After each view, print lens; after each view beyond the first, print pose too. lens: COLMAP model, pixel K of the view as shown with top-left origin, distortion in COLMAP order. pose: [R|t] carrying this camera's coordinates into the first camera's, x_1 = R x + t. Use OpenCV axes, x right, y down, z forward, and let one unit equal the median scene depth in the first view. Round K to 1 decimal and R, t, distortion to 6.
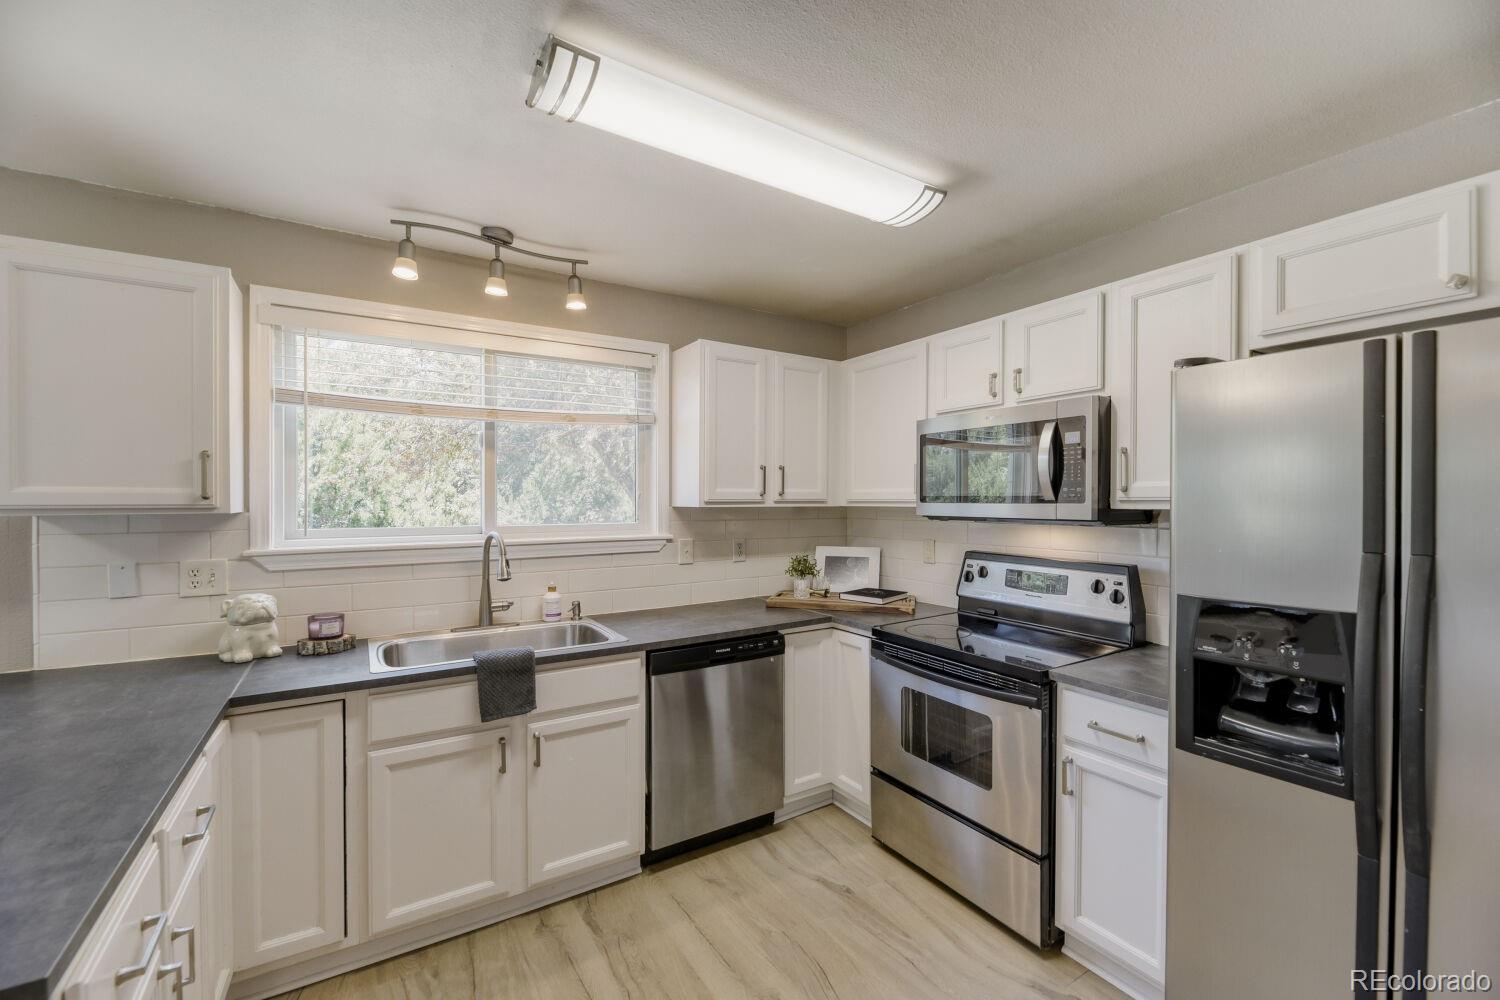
lens RADIAL K [[612.6, 0, 749.4], [0, 612.6, 504.2], [0, 0, 1]] dist [-0.000776, -0.002429]
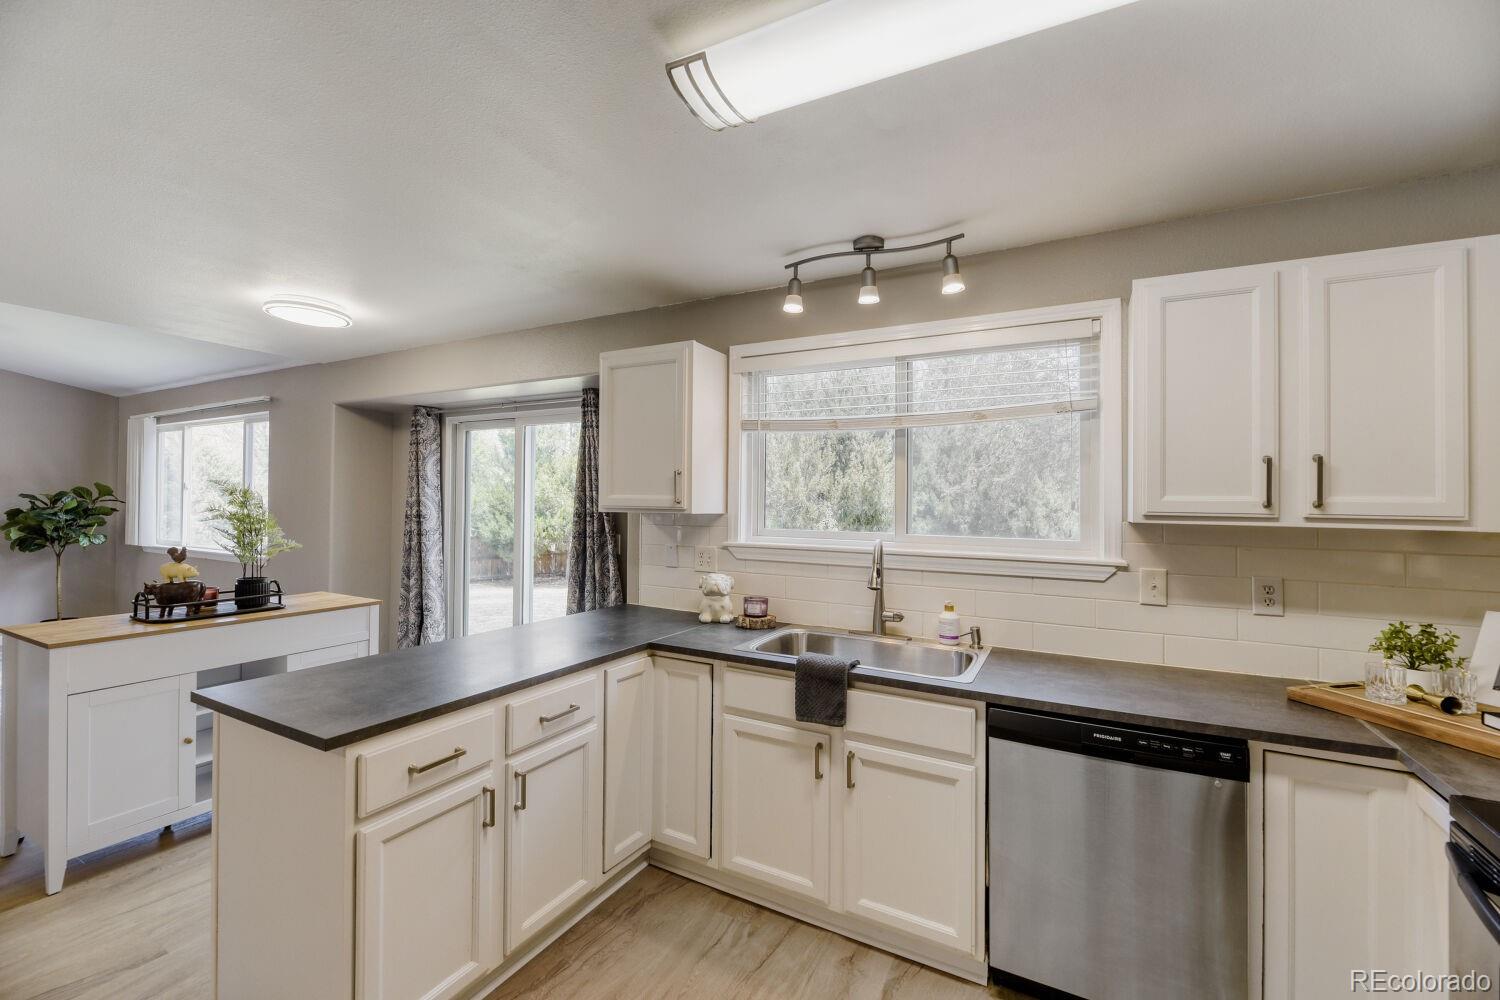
lens RADIAL K [[612.6, 0, 738.3], [0, 612.6, 496.5], [0, 0, 1]] dist [-0.000776, -0.002429]
pose [[0.496912, -0.003216, -0.867795, 0.363341], [-0.024250, 0.999551, -0.017590, -0.002167], [0.867462, 0.029785, 0.496611, 0.335803]]
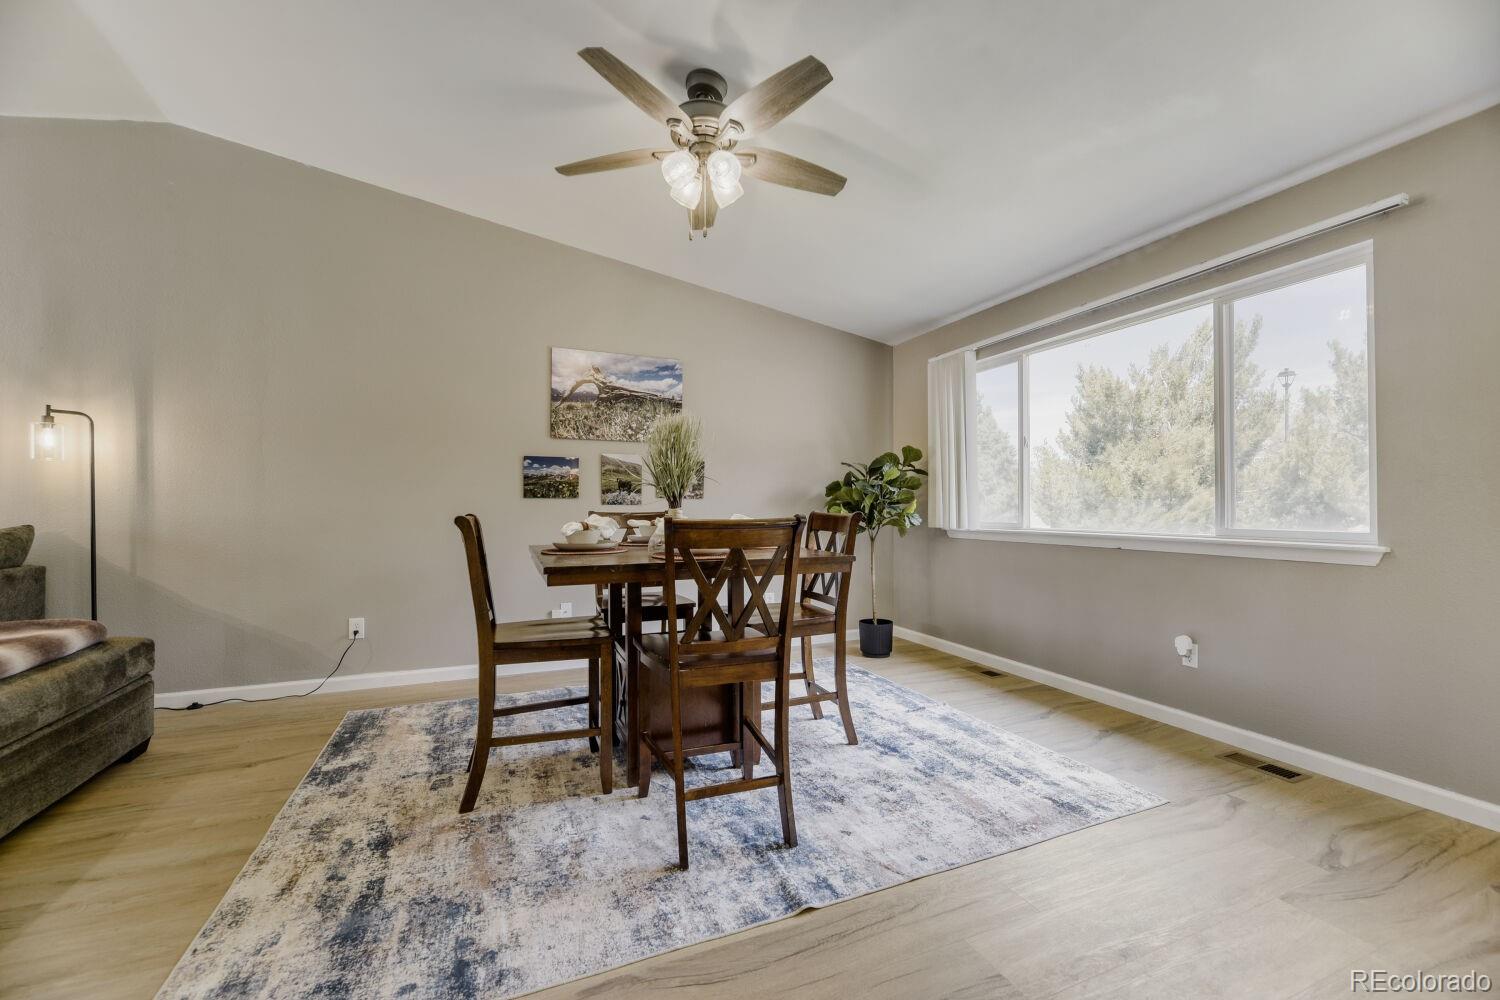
lens RADIAL K [[612.6, 0, 750.4], [0, 612.6, 499.4], [0, 0, 1]] dist [-0.000776, -0.002429]
pose [[-0.168337, -0.005028, -0.985717, -1.205446], [-0.002737, 0.999986, -0.004634, 0.146029], [0.985726, 0.001918, -0.168348, -0.932123]]
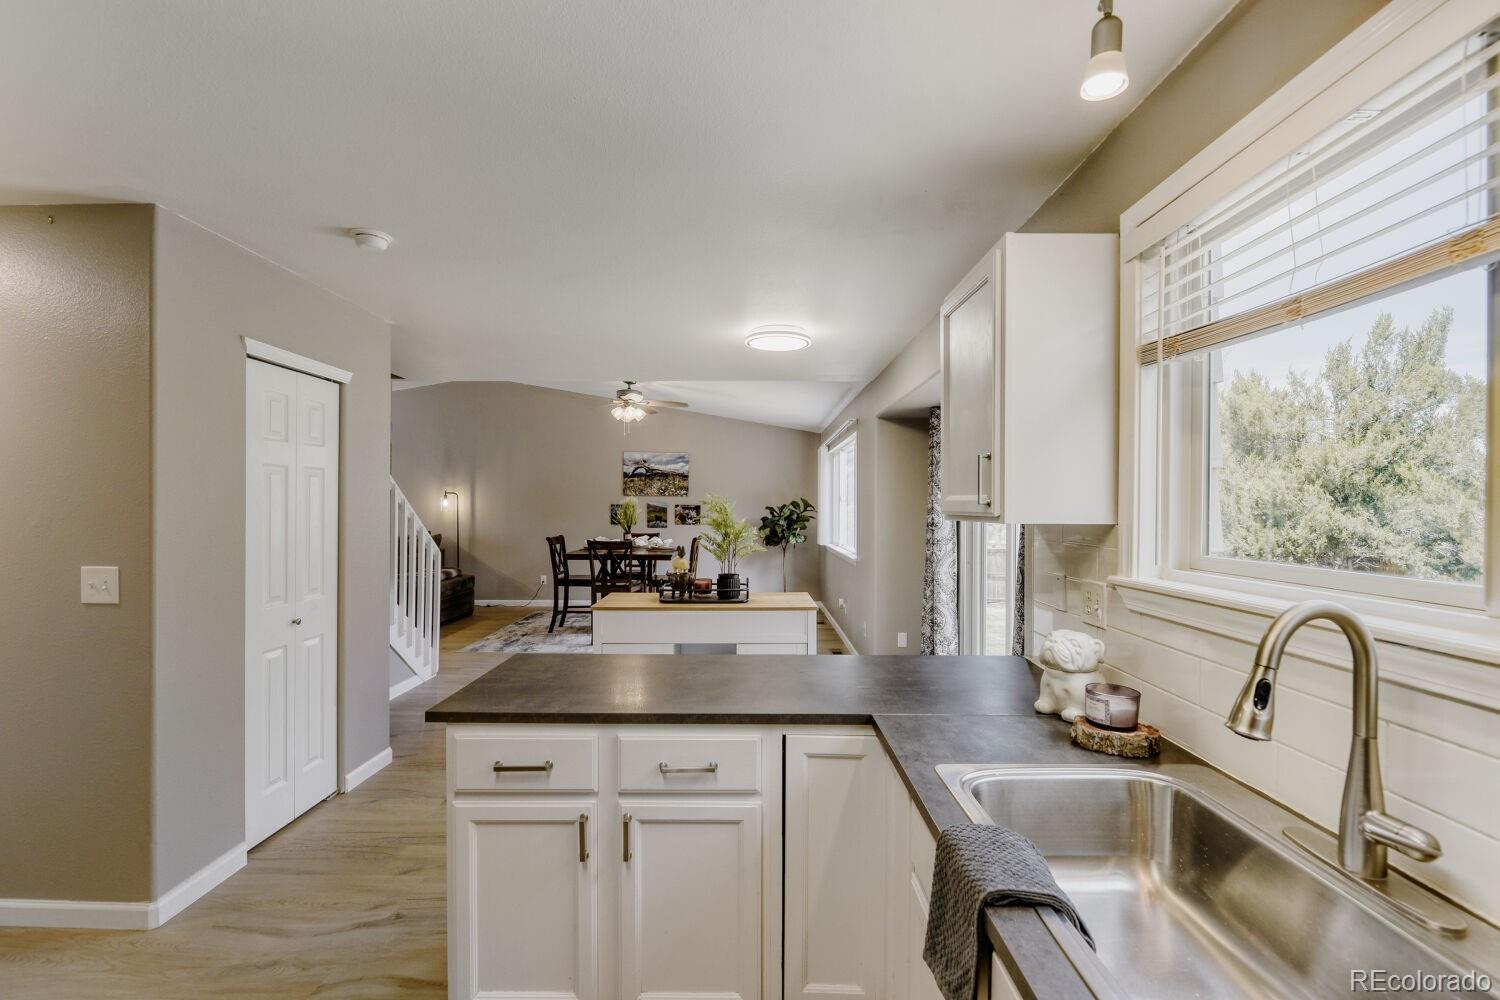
lens RADIAL K [[636.3, 0, 754.4], [0, 636.3, 509.5], [0, 0, 1]] dist [-0.001348, -0.000395]
pose [[-0.524299, 0.004283, -0.851524, 0.069631], [-0.008531, 0.999911, 0.010282, -0.008666], [0.851492, 0.012655, -0.524215, 0.987427]]
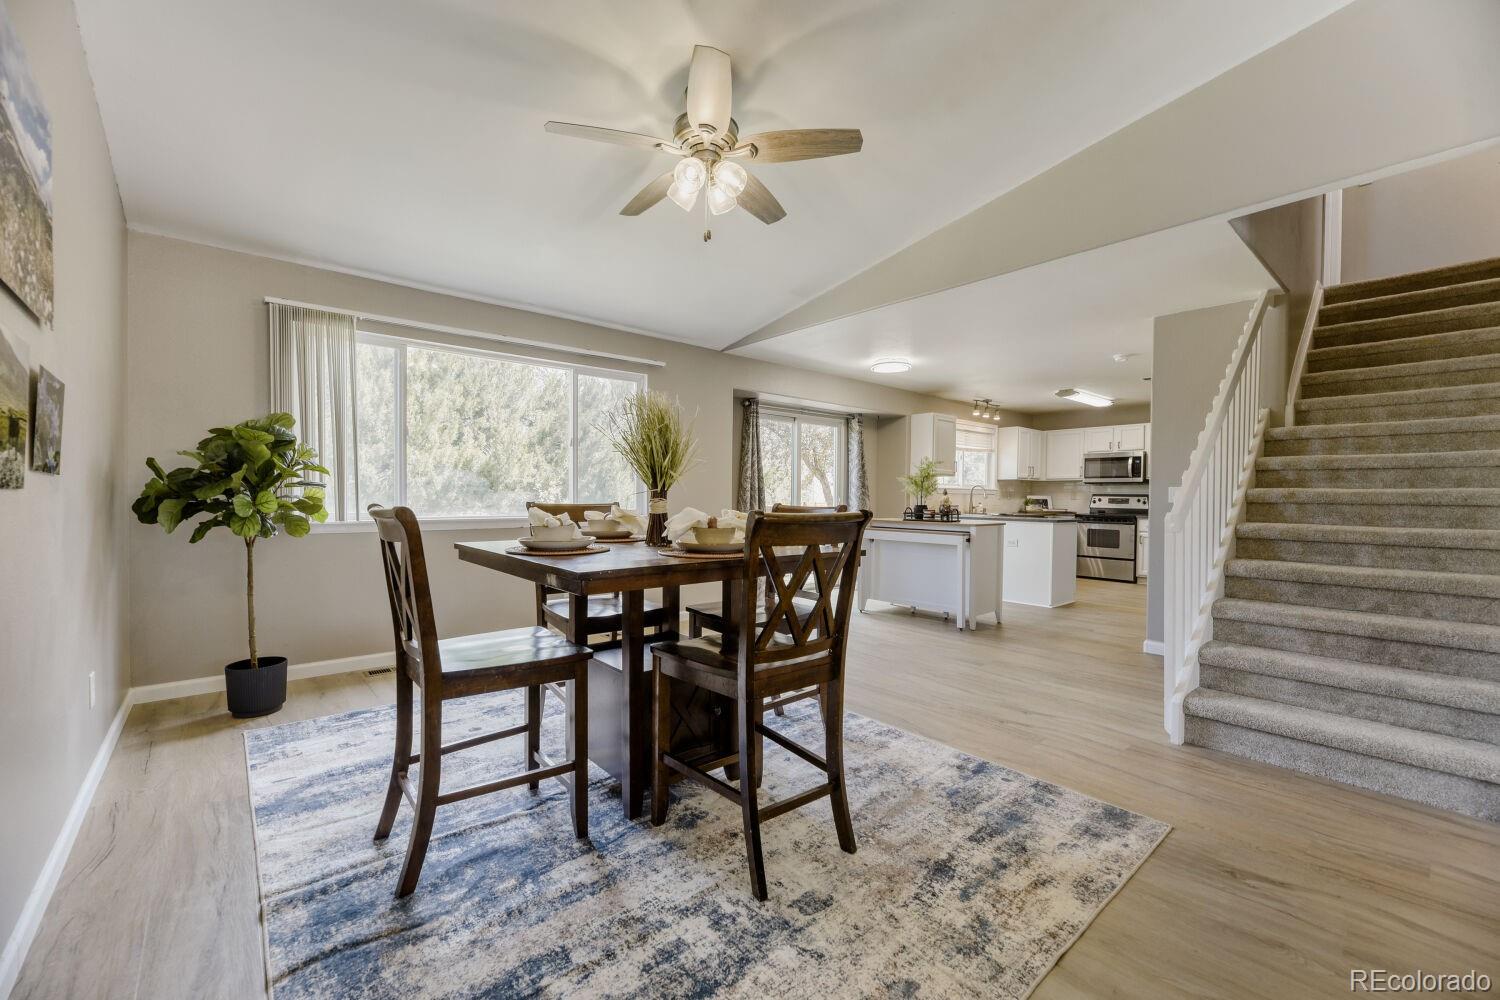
lens RADIAL K [[612.6, 0, 740.7], [0, 612.6, 508.0], [0, 0, 1]] dist [-0.000776, -0.002429]
pose [[0.989808, 0.007949, 0.142183, -2.399212], [-0.009701, 0.999885, 0.011634, 0.160258], [-0.142075, -0.012895, 0.989772, -2.393310]]
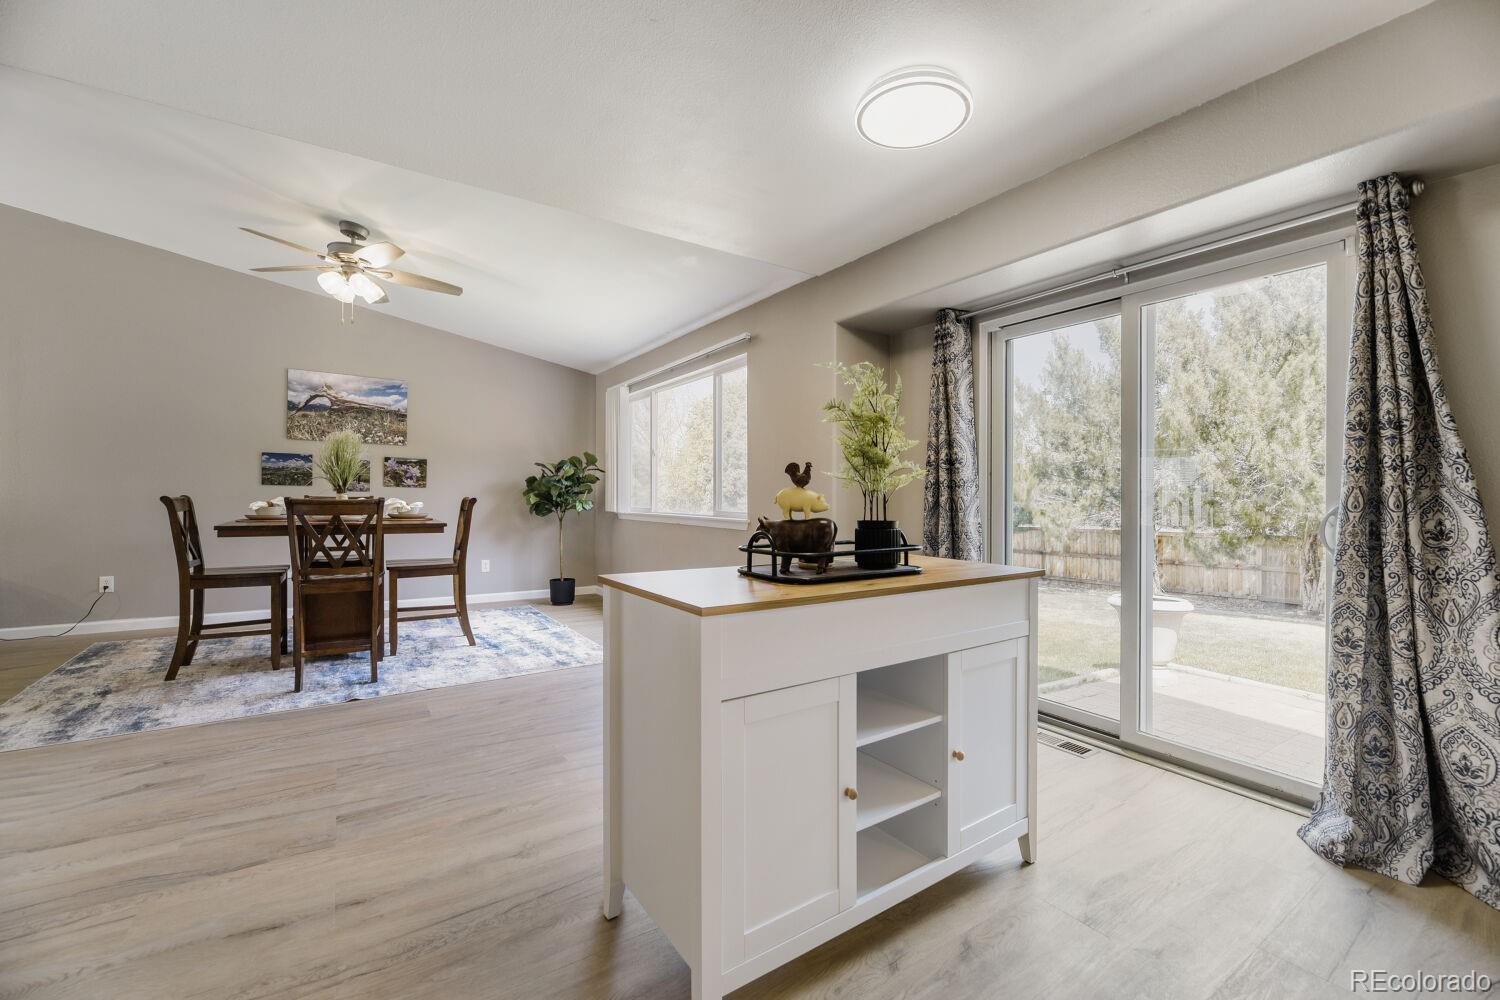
lens RADIAL K [[612.6, 0, 749.0], [0, 612.6, 500.0], [0, 0, 1]] dist [-0.000776, -0.002429]
pose [[0.030176, 0.008628, -0.999507, -0.472343], [-0.017802, 0.999809, 0.008093, 0.141246], [0.999386, 0.017549, 0.030324, -0.094241]]
